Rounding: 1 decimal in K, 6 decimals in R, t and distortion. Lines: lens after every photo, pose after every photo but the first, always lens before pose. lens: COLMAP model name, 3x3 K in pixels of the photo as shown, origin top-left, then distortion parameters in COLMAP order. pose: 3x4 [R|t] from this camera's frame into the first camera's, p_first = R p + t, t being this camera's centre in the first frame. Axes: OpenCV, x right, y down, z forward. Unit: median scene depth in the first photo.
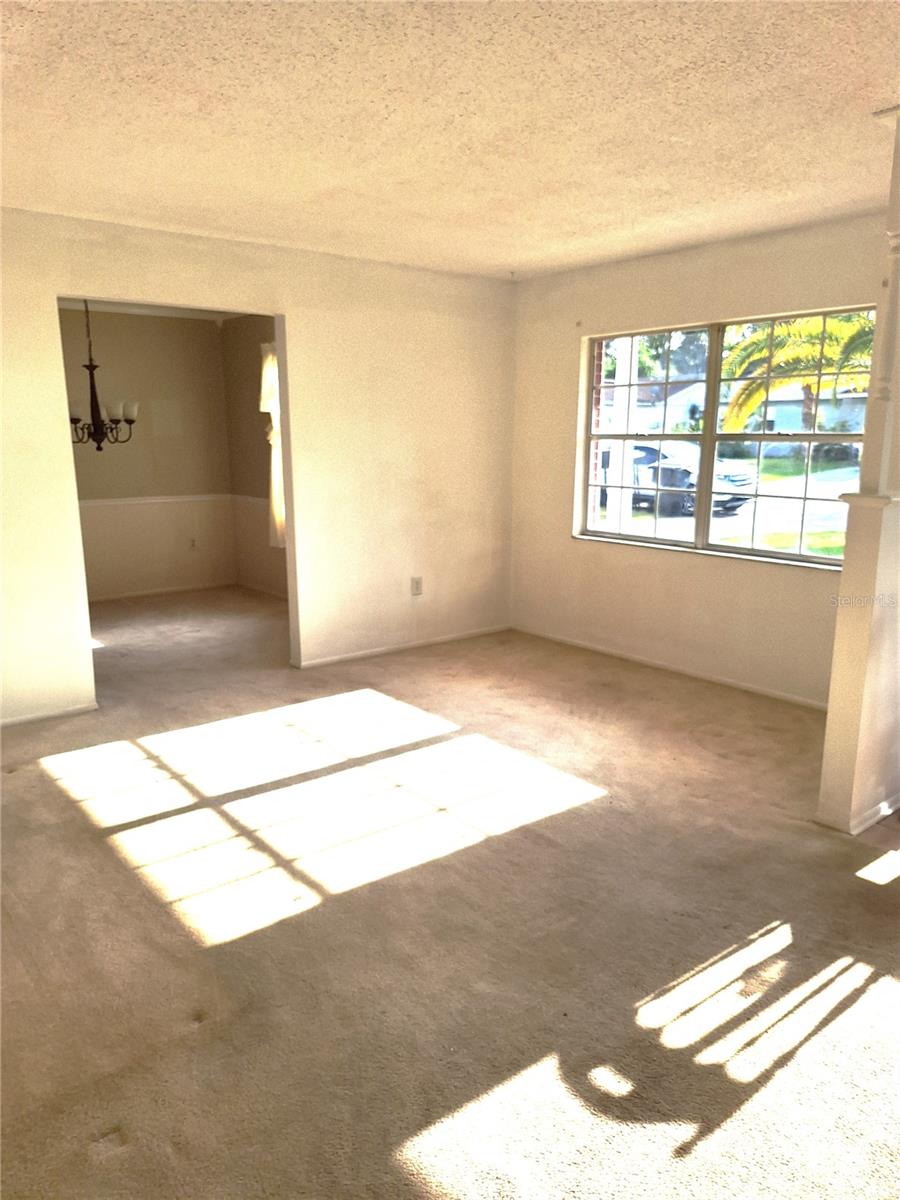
lens RADIAL K [[846.2, 0, 450.4], [0, 846.2, 610.3], [0, 0, 1]] dist [0.066726, -0.083224]
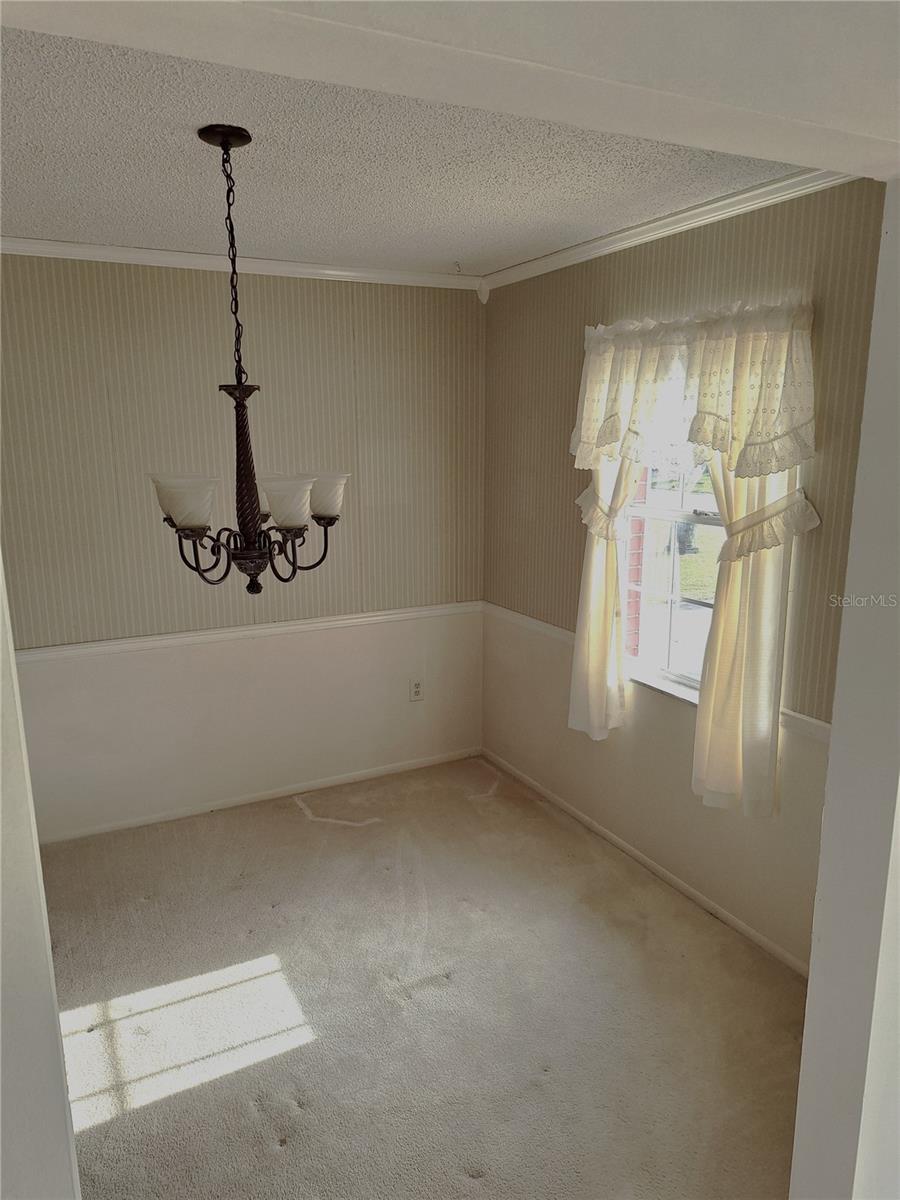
lens RADIAL K [[846.2, 0, 450.4], [0, 846.2, 610.3], [0, 0, 1]] dist [0.066726, -0.083224]
pose [[0.981740, 0.032529, -0.187426, -0.296907], [-0.032631, 0.999464, 0.002539, -0.224764], [0.187408, 0.003624, 0.982275, 0.760271]]
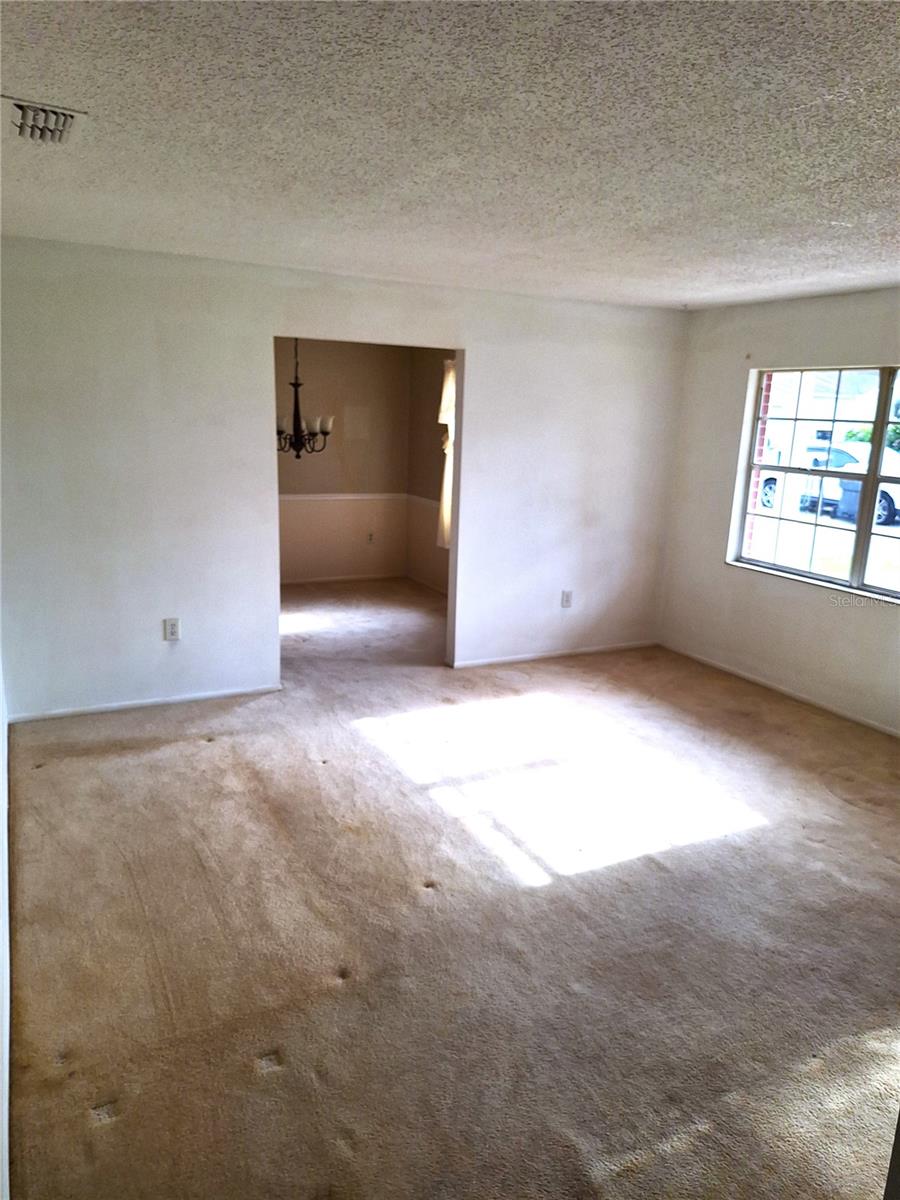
lens RADIAL K [[842.1, 0, 455.8], [0, 842.1, 597.0], [0, 0, 1]] dist [0.104666, -0.168706]
pose [[0.979263, 0.078504, -0.186762, 0.024551], [-0.076729, 0.996912, 0.016725, -0.046561], [0.187499, -0.002048, 0.982263, -0.082623]]
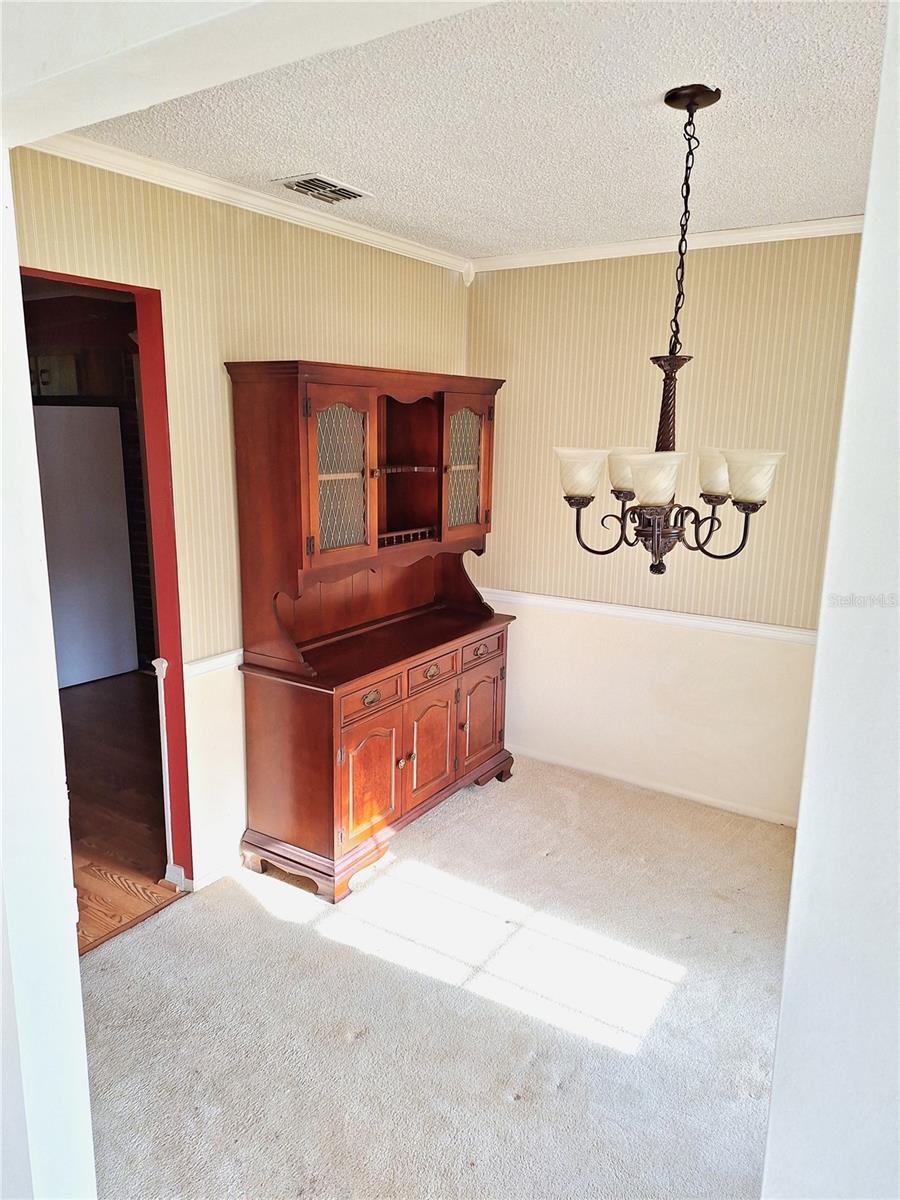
lens RADIAL K [[851.4, 0, 452.3], [0, 851.4, 601.3], [0, 0, 1]] dist [0.053638, -0.056872]
pose [[0.299743, 0.190498, -0.934807, -0.081920], [-0.208571, 0.969243, 0.130638, -0.253595], [0.930942, 0.155816, 0.330256, 0.966005]]
